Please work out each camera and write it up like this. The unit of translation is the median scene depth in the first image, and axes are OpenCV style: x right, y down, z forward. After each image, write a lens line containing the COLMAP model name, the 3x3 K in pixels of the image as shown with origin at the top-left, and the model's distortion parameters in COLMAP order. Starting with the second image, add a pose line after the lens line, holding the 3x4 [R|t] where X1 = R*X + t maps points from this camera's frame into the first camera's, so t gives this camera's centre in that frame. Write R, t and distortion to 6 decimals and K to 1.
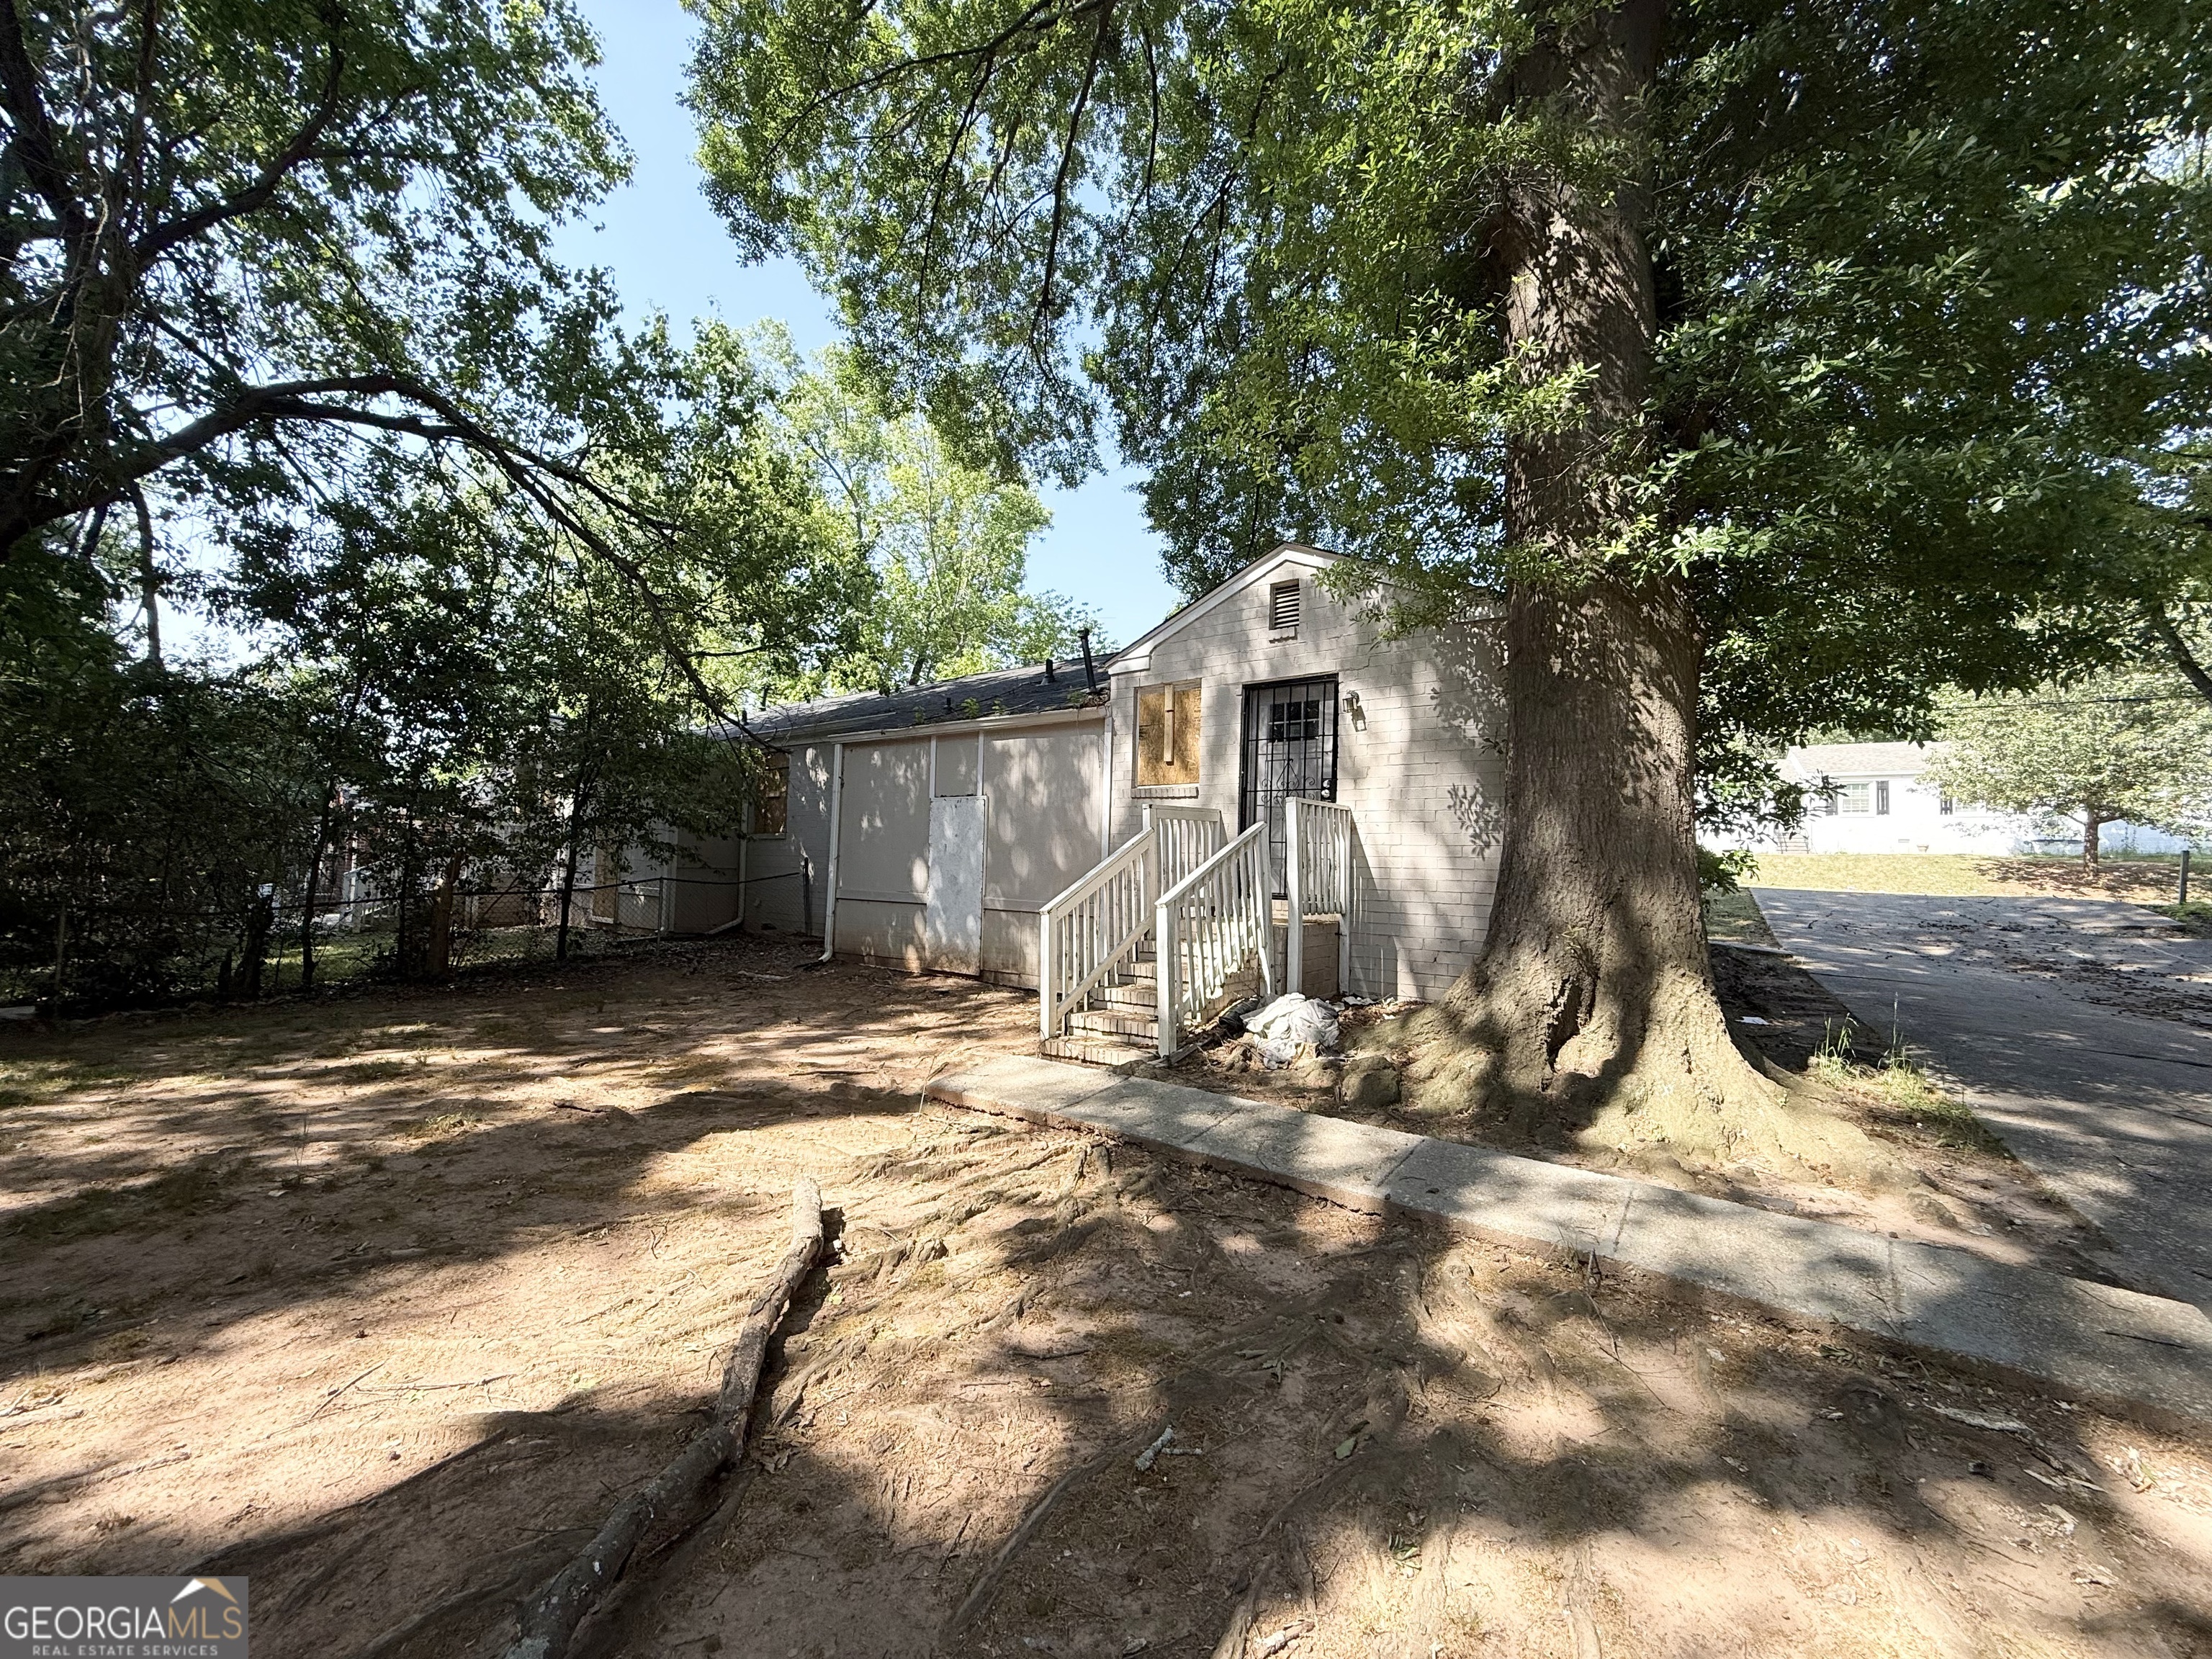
lens RADIAL K [[881.5, 0, 1110.2], [0, 881.5, 831.8], [0, 0, 1]] dist [0.001920, 0.000199]
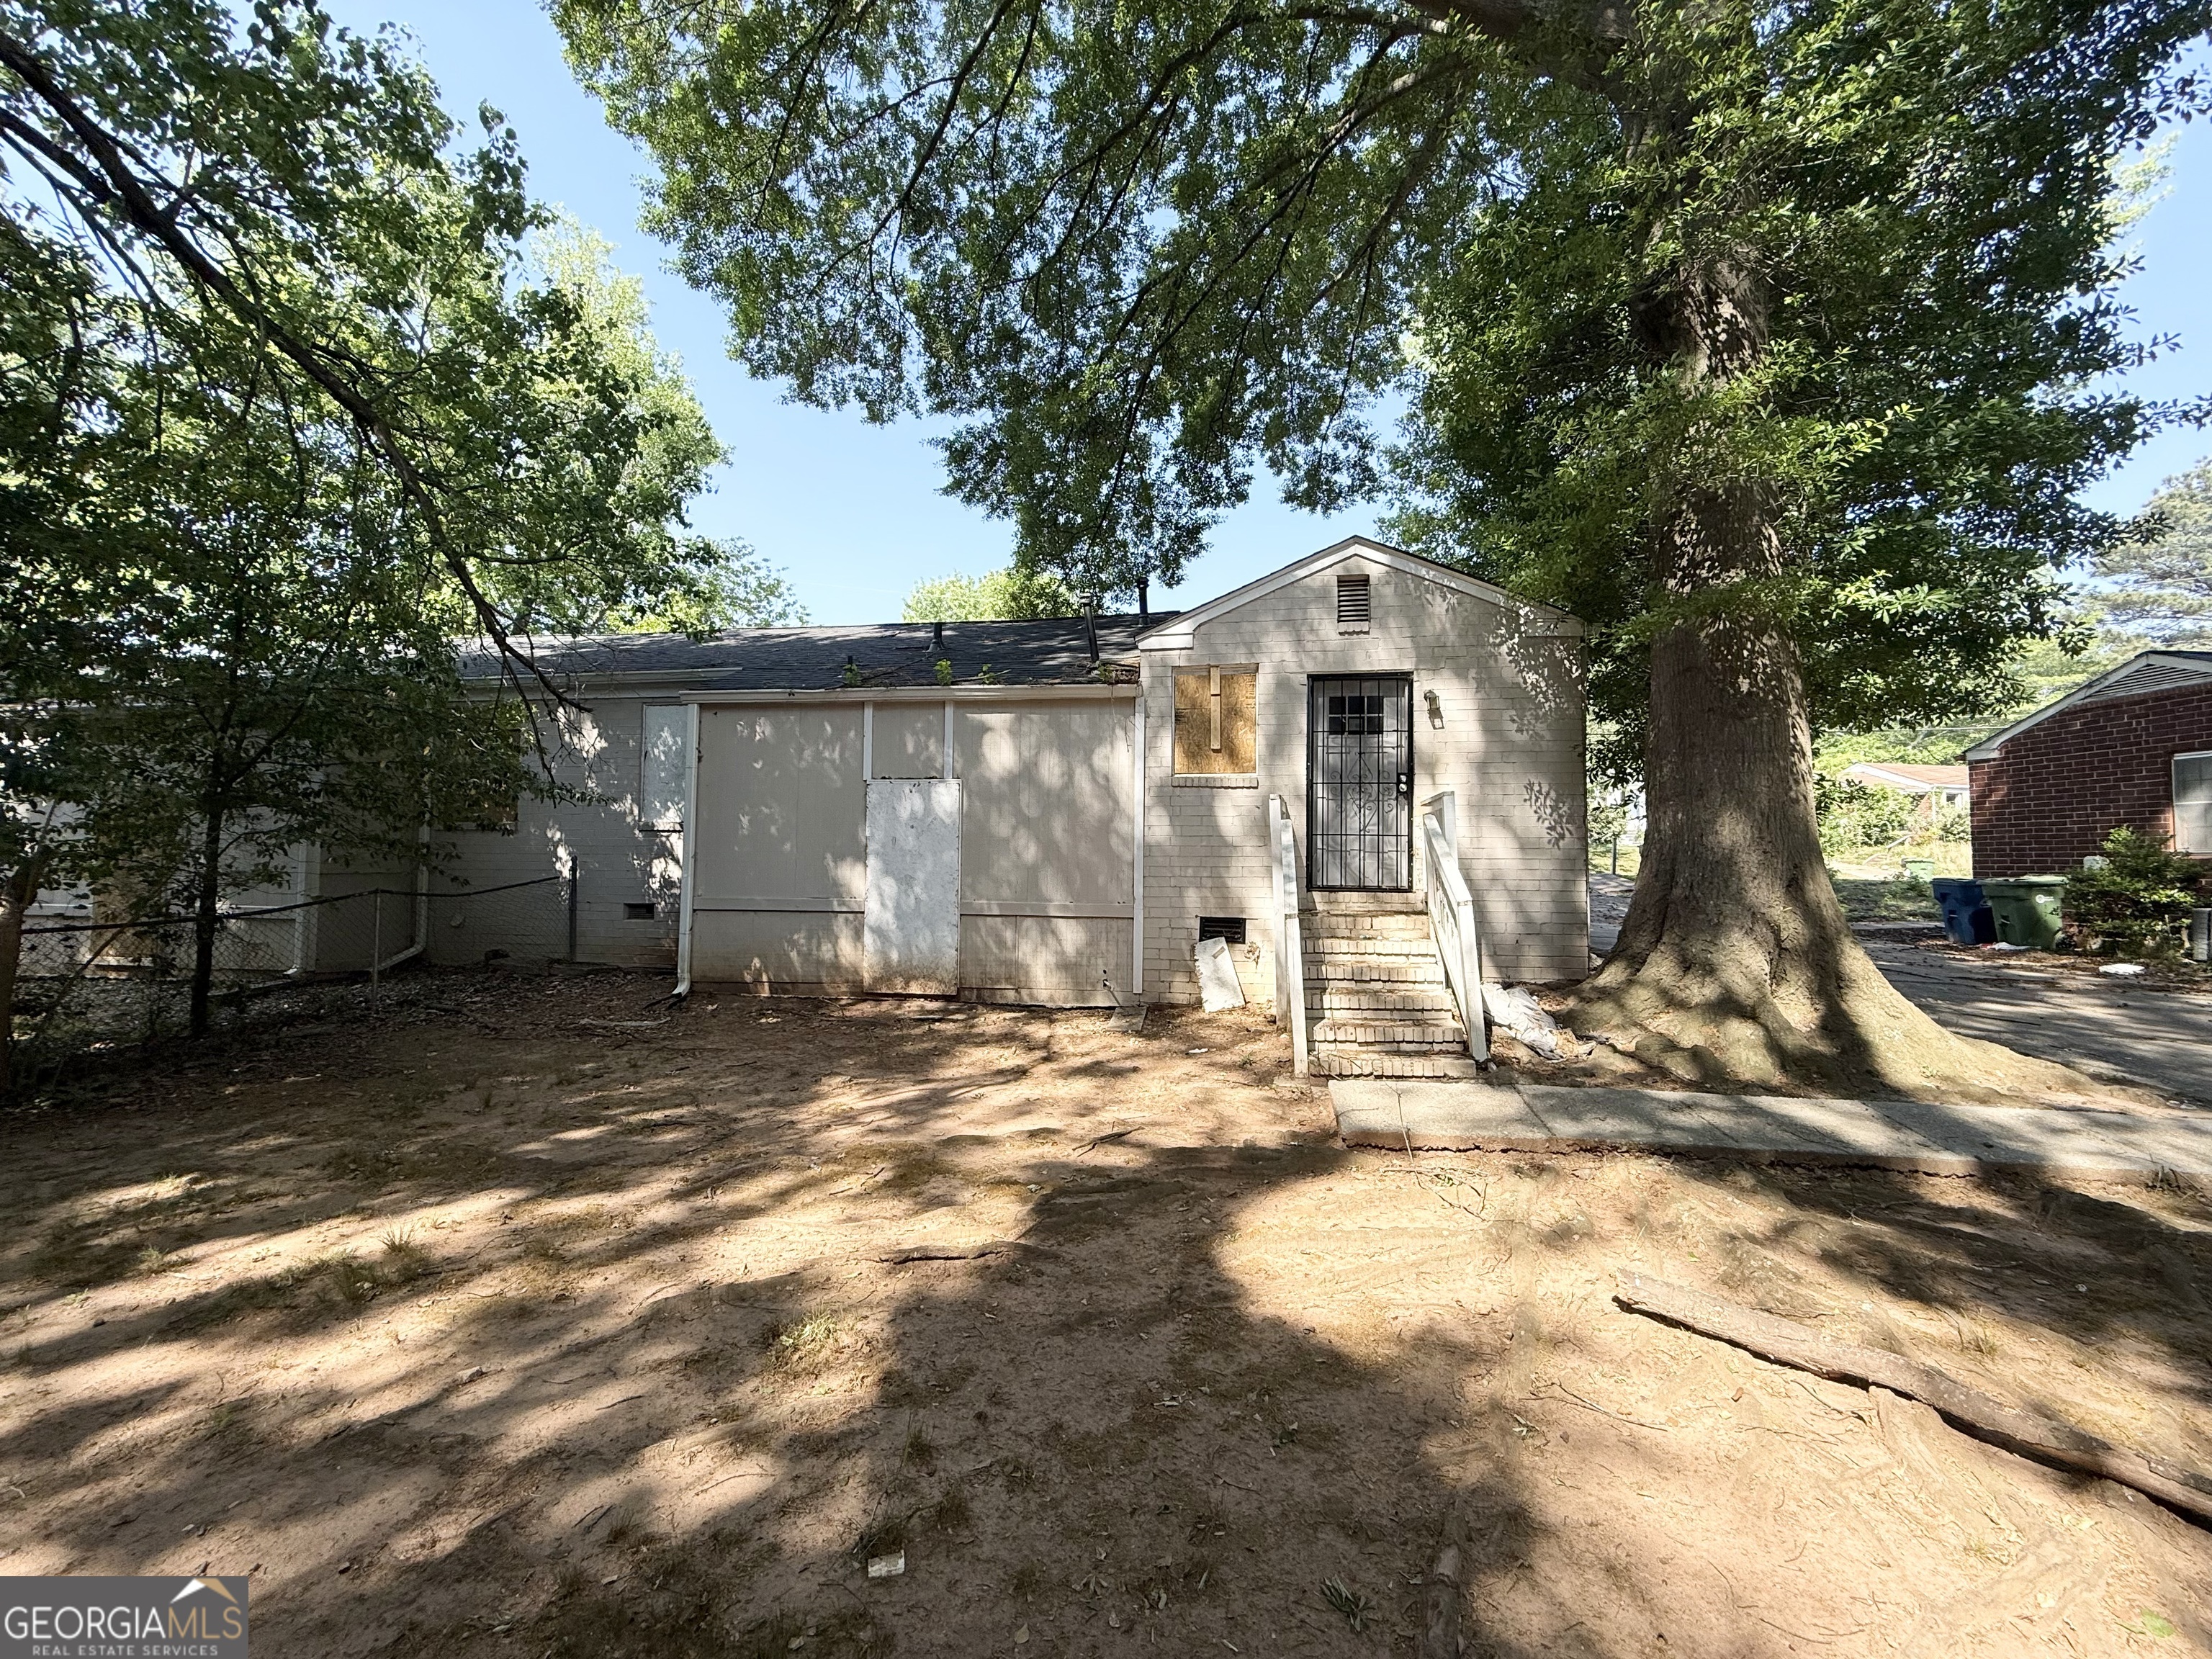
lens RADIAL K [[881.5, 0, 1106.7], [0, 881.5, 827.6], [0, 0, 1]] dist [0.001920, 0.000199]
pose [[0.874874, -0.001384, 0.484349, -0.526467], [-0.003874, 0.999944, 0.009856, -0.004948], [-0.484335, -0.010499, 0.874820, 0.250118]]
